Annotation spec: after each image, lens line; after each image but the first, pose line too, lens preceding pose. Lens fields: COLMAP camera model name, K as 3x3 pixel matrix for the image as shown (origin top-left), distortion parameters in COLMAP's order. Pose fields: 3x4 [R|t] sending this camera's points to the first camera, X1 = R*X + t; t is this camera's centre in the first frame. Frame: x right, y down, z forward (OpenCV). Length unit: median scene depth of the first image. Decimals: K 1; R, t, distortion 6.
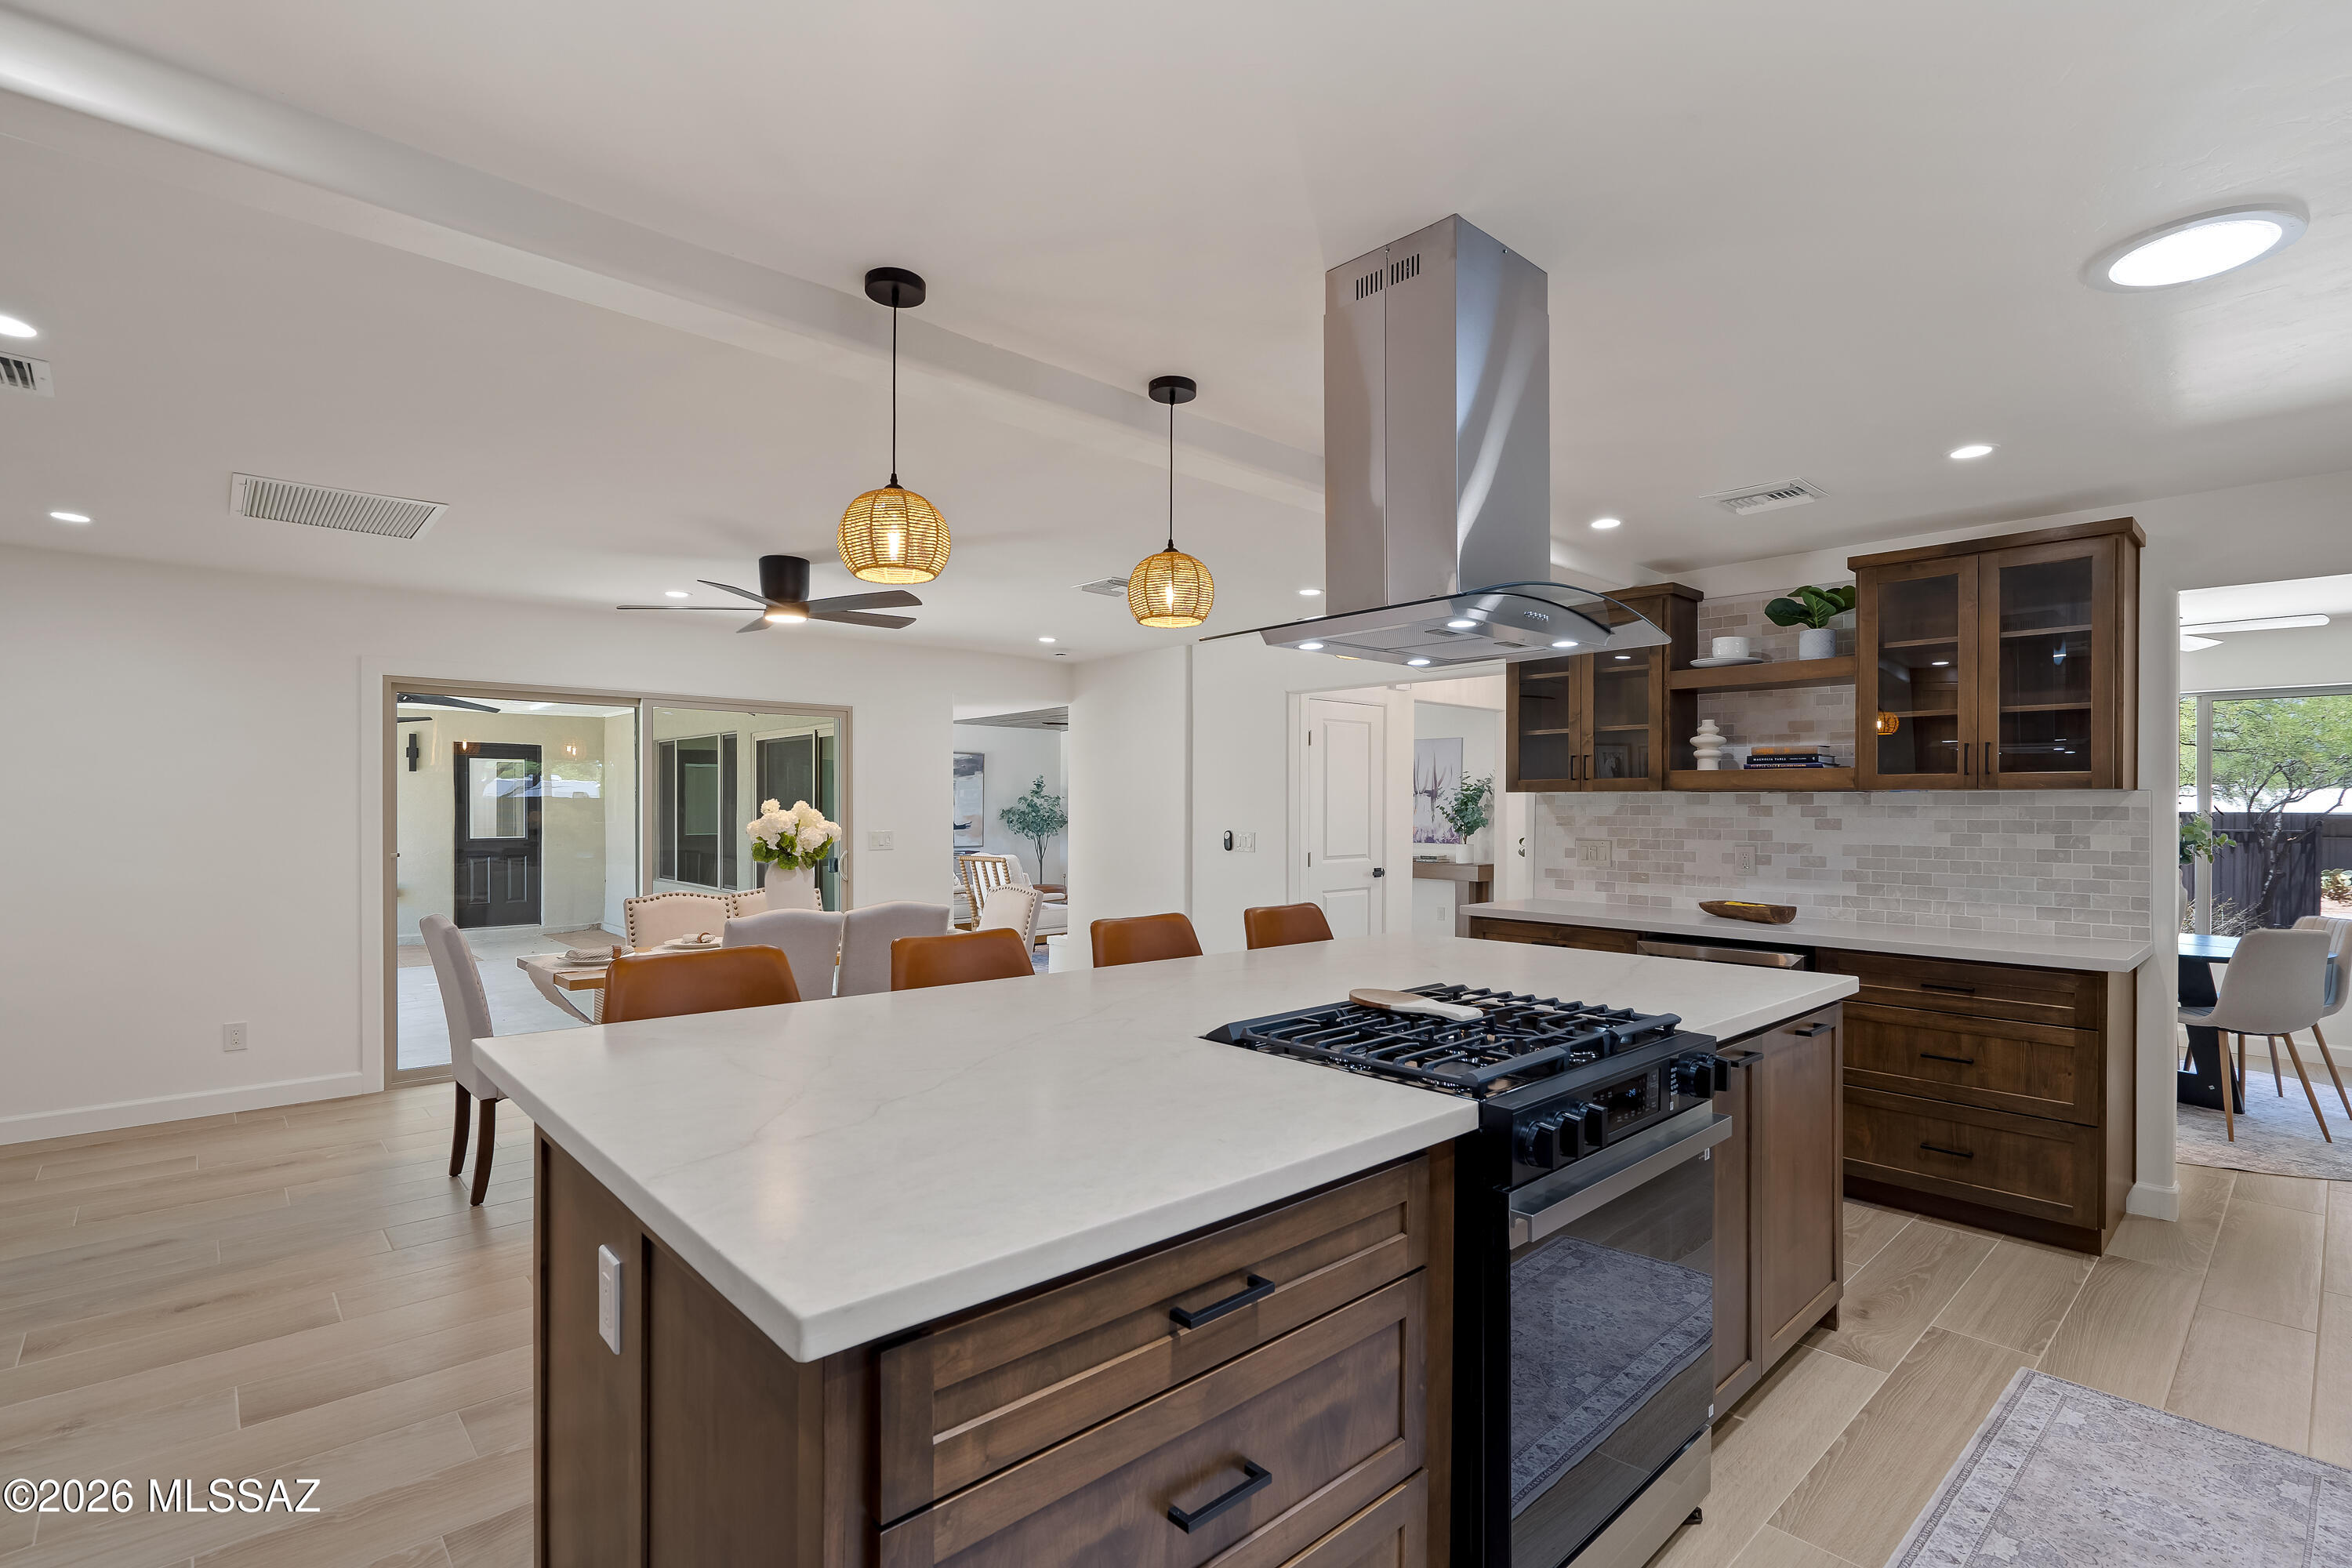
lens RADIAL K [[1075.3, 0, 1174.9], [0, 1075.3, 795.0], [0, 0, 1]] dist [-0.008058, 0.002912]
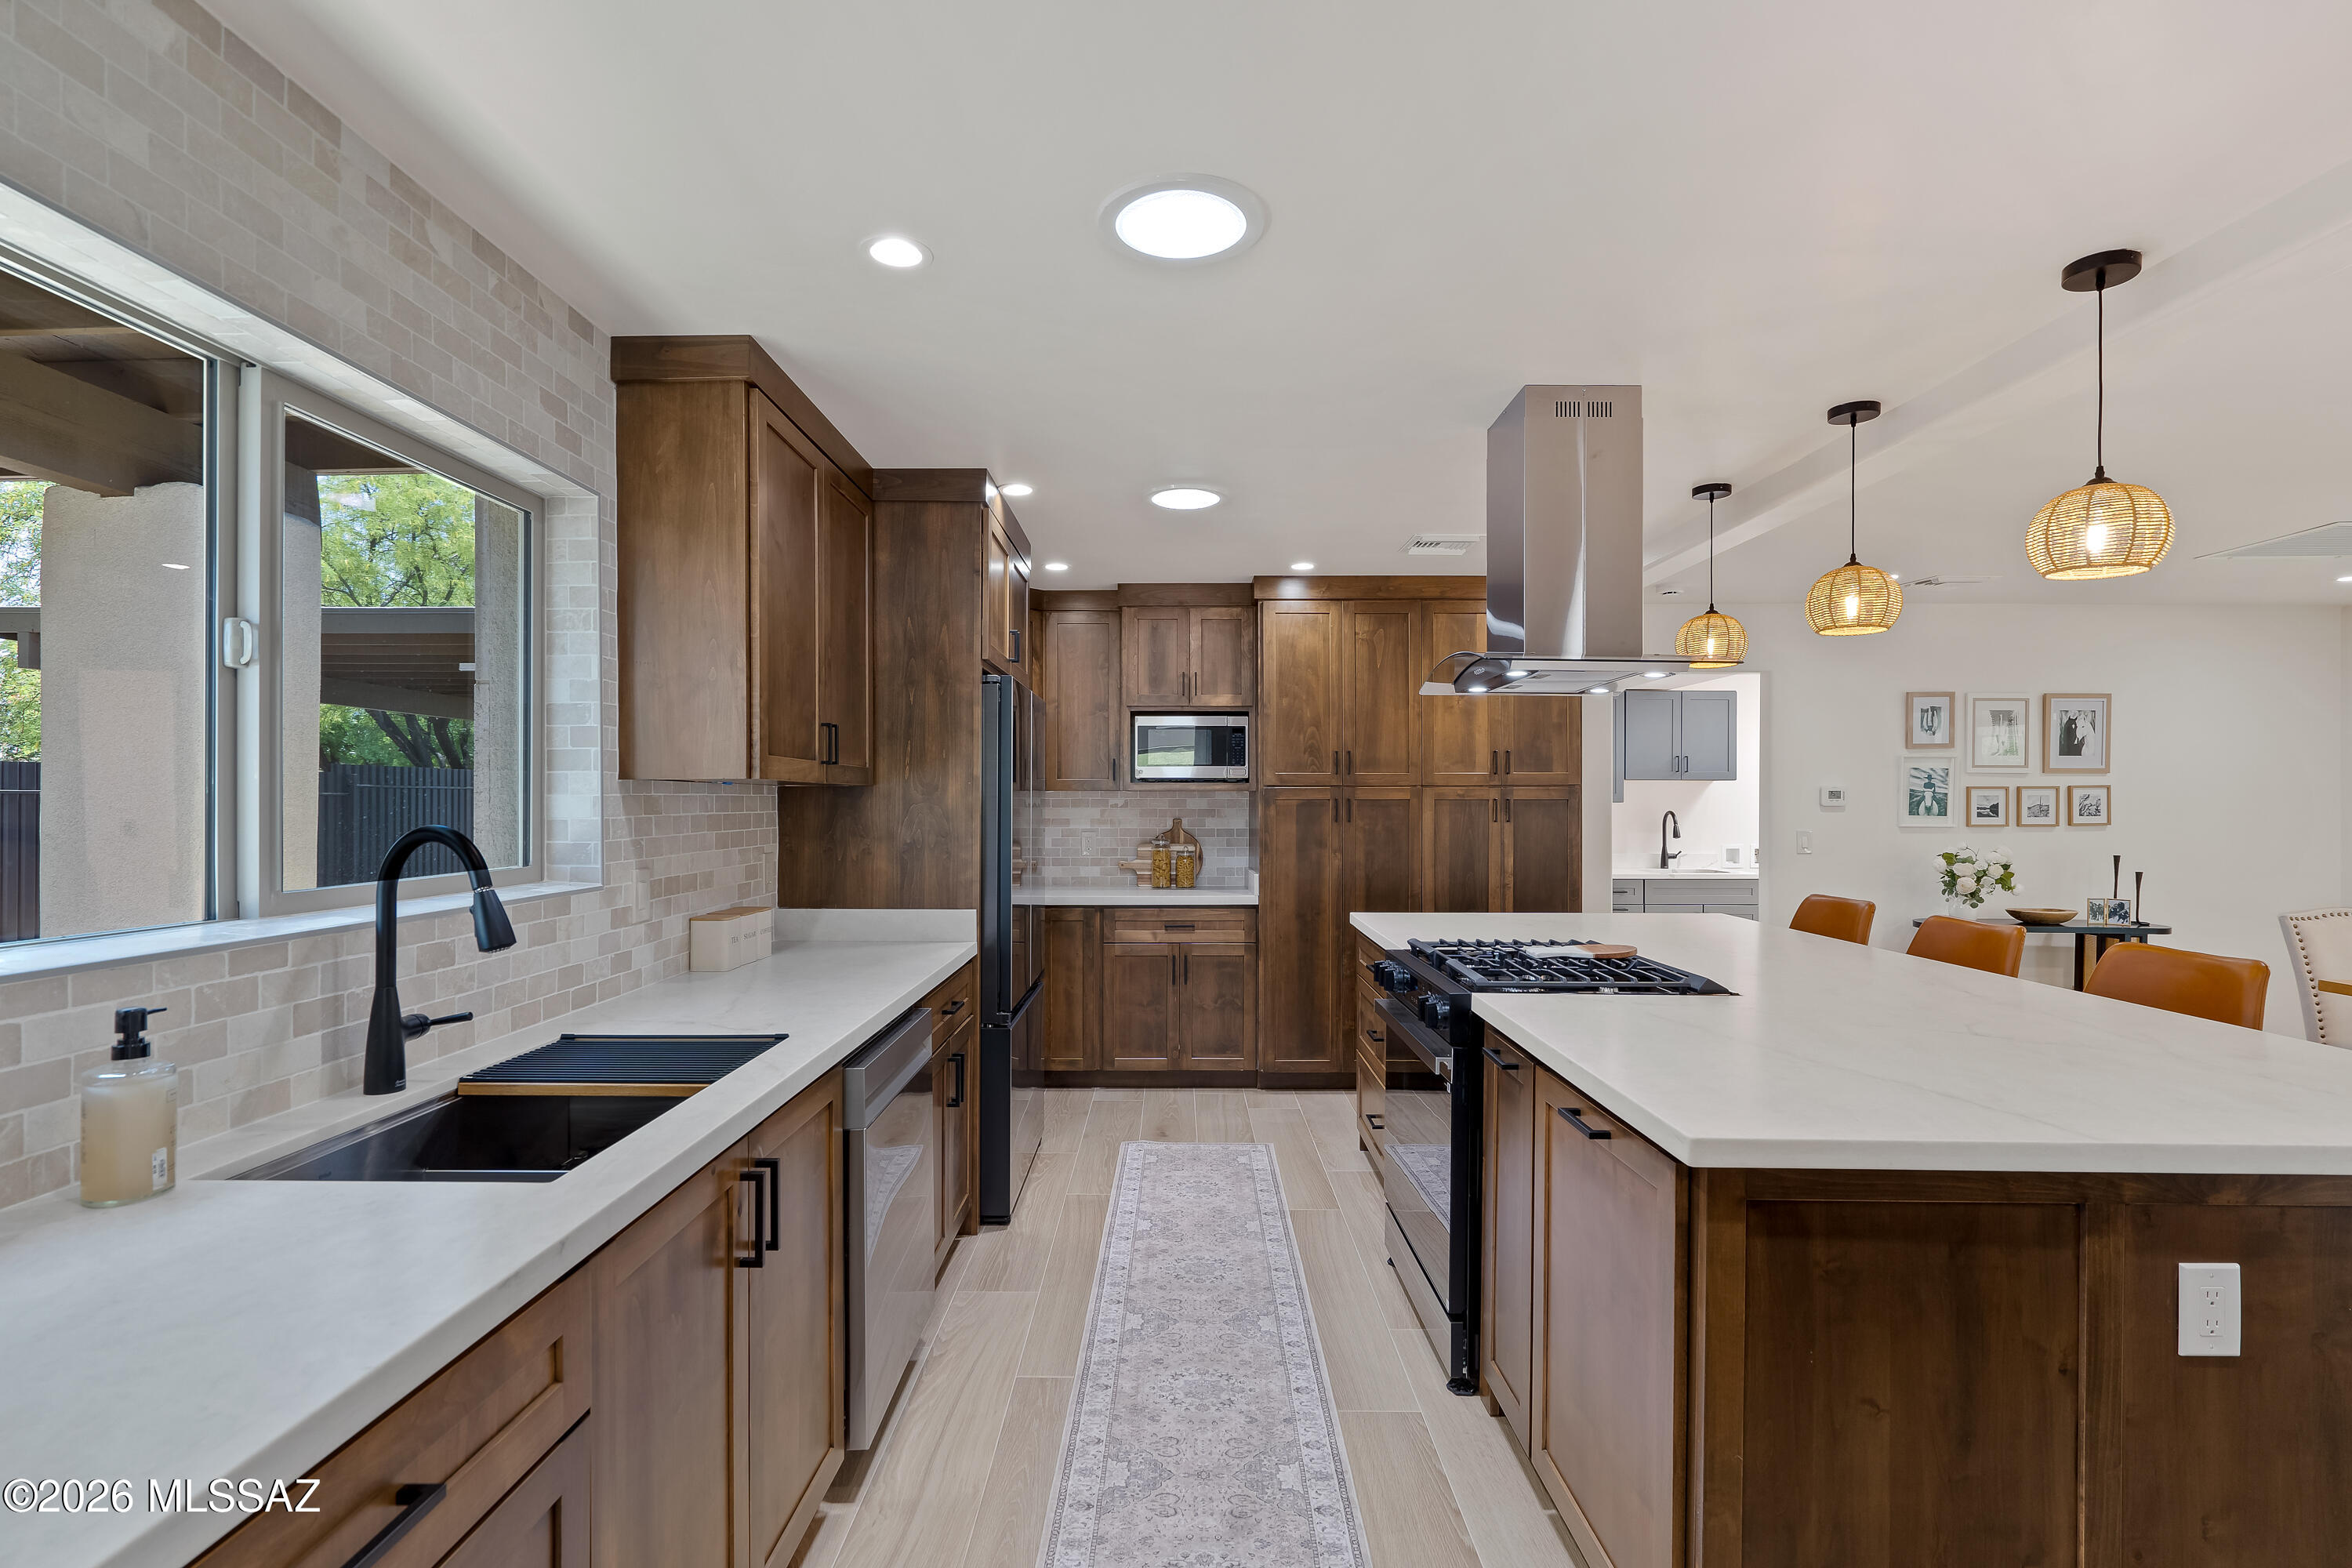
lens RADIAL K [[1075.3, 0, 1154.9], [0, 1075.3, 803.9], [0, 0, 1]] dist [-0.008058, 0.002912]
pose [[-0.673893, -0.002003, -0.738826, 0.627346], [0.003526, 0.999976, -0.005926, 0.003259], [0.738821, -0.006599, -0.673870, 0.611847]]
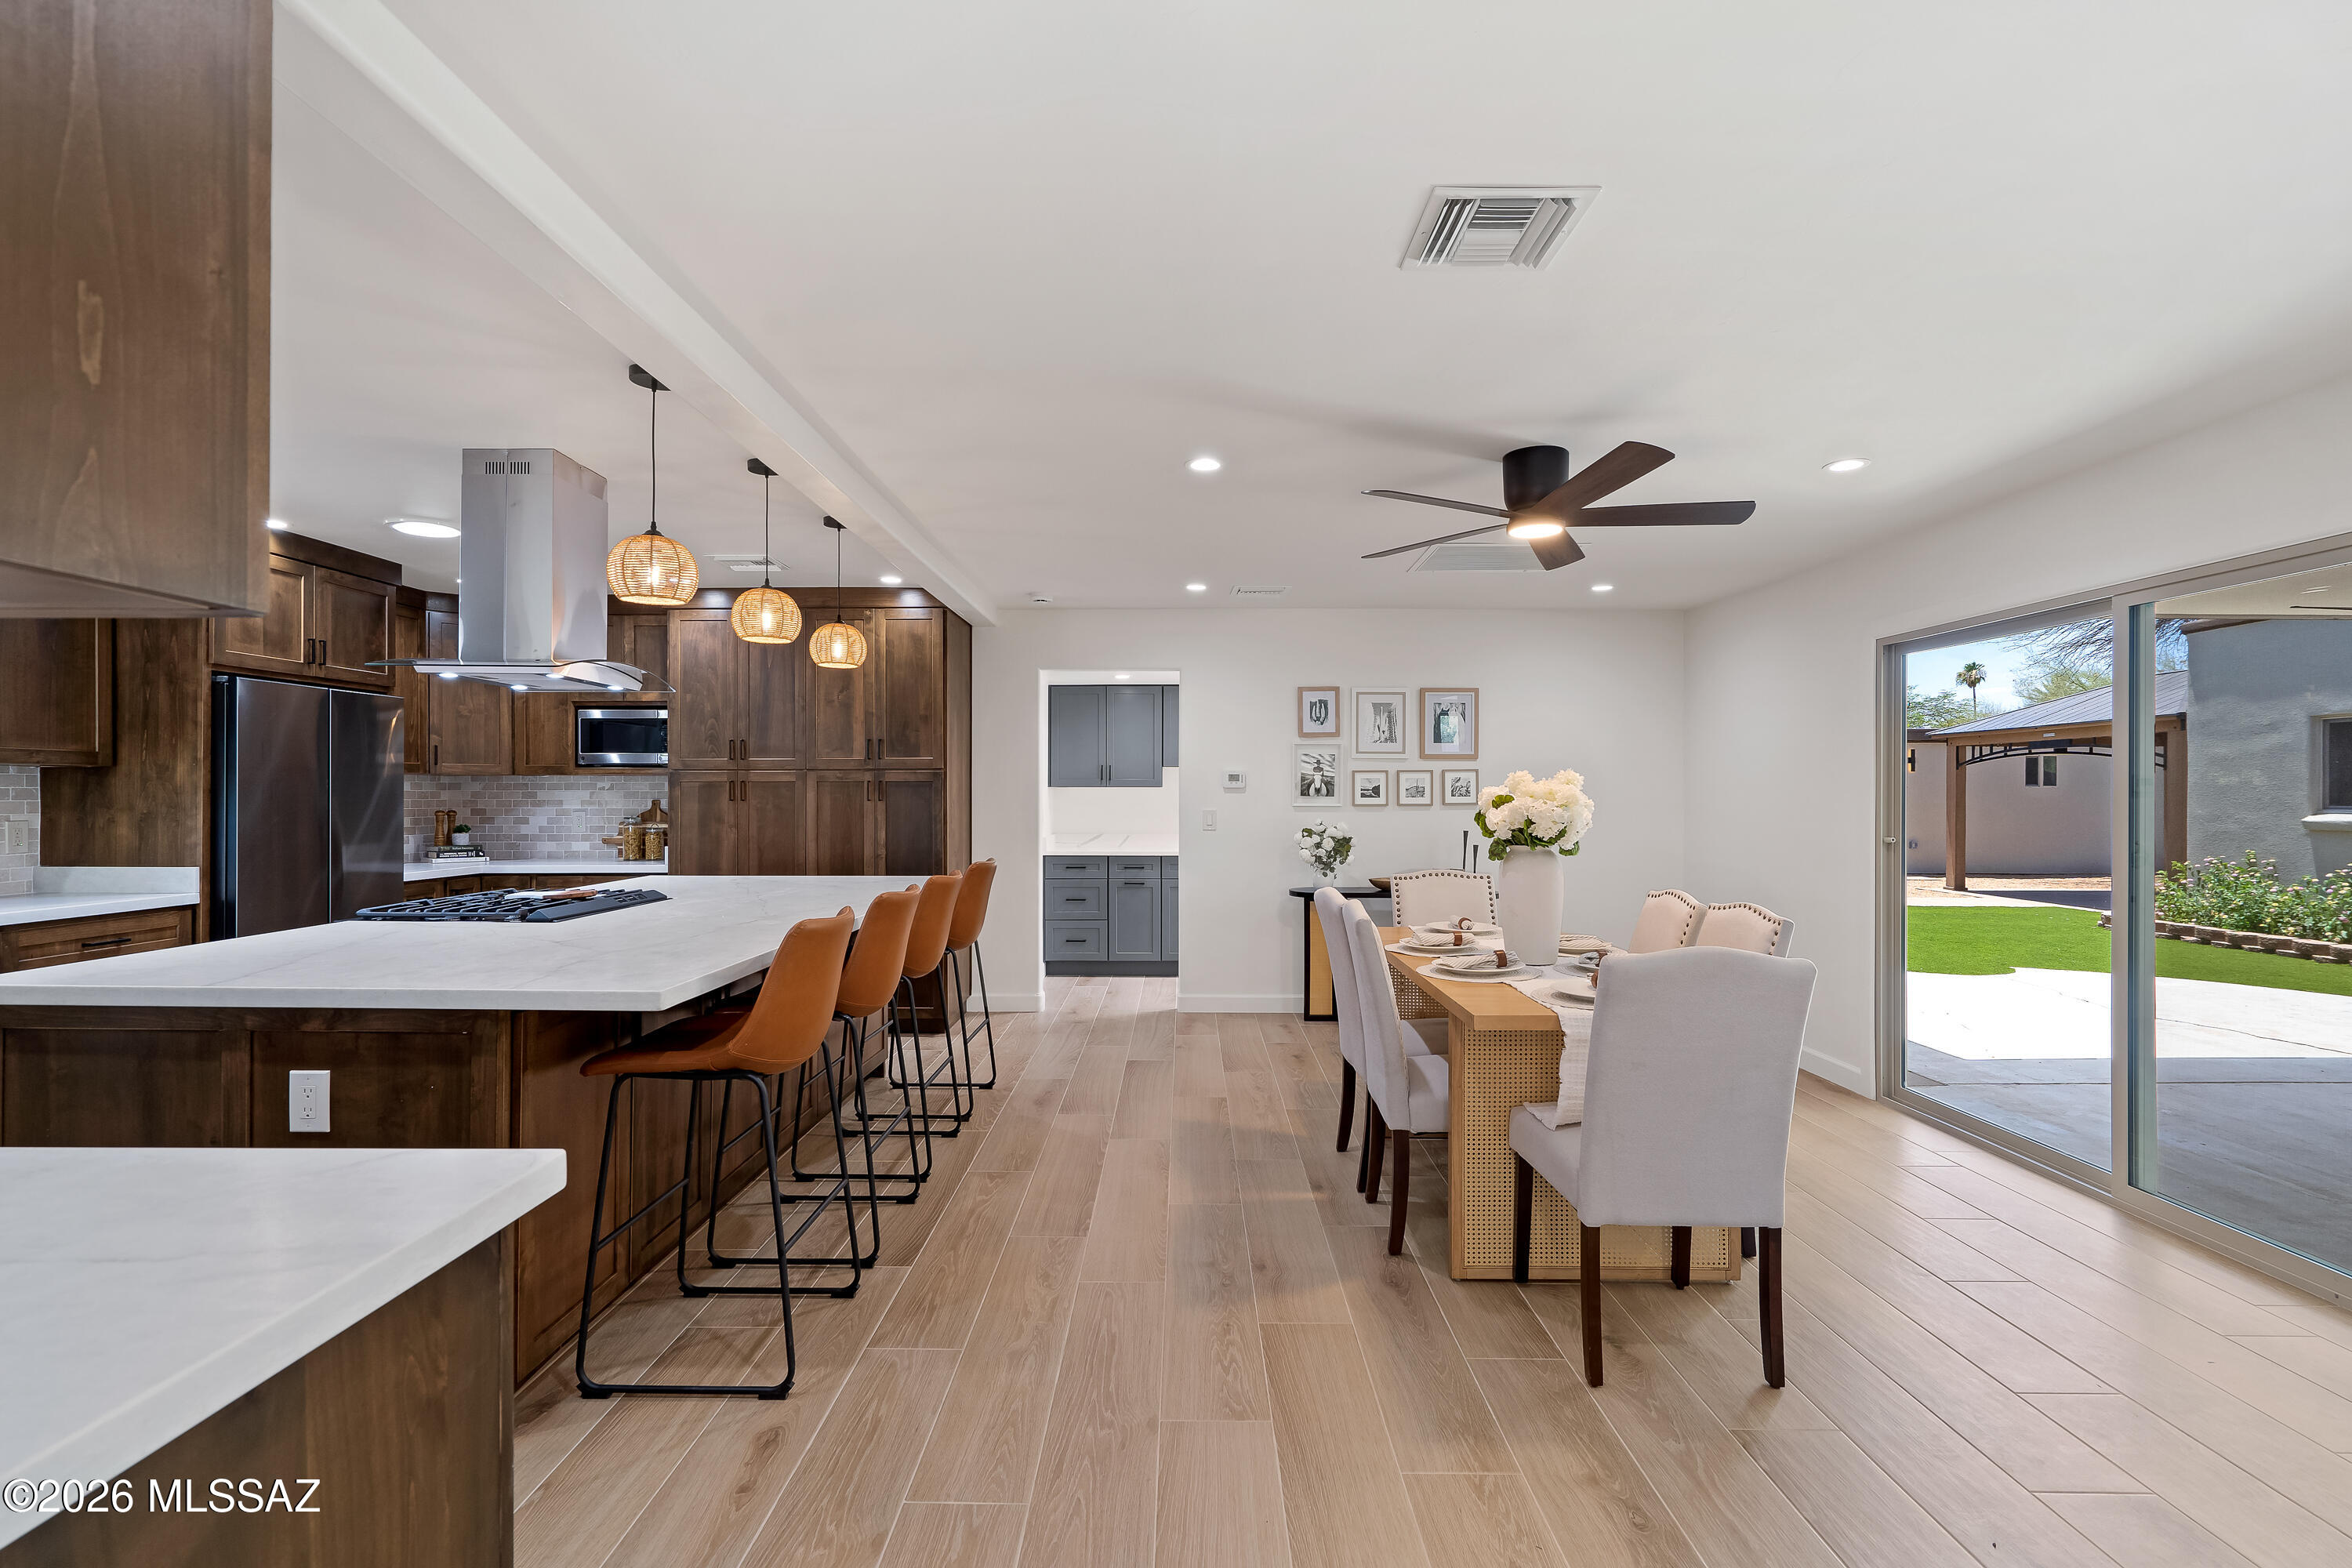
lens RADIAL K [[1075.3, 0, 1189.5], [0, 1075.3, 780.9], [0, 0, 1]] dist [-0.008058, 0.002912]
pose [[-0.673383, -0.013369, -0.739173, 0.245271], [0.005174, 0.999727, -0.022794, 0.024424], [0.739276, -0.019174, -0.673130, 1.287309]]
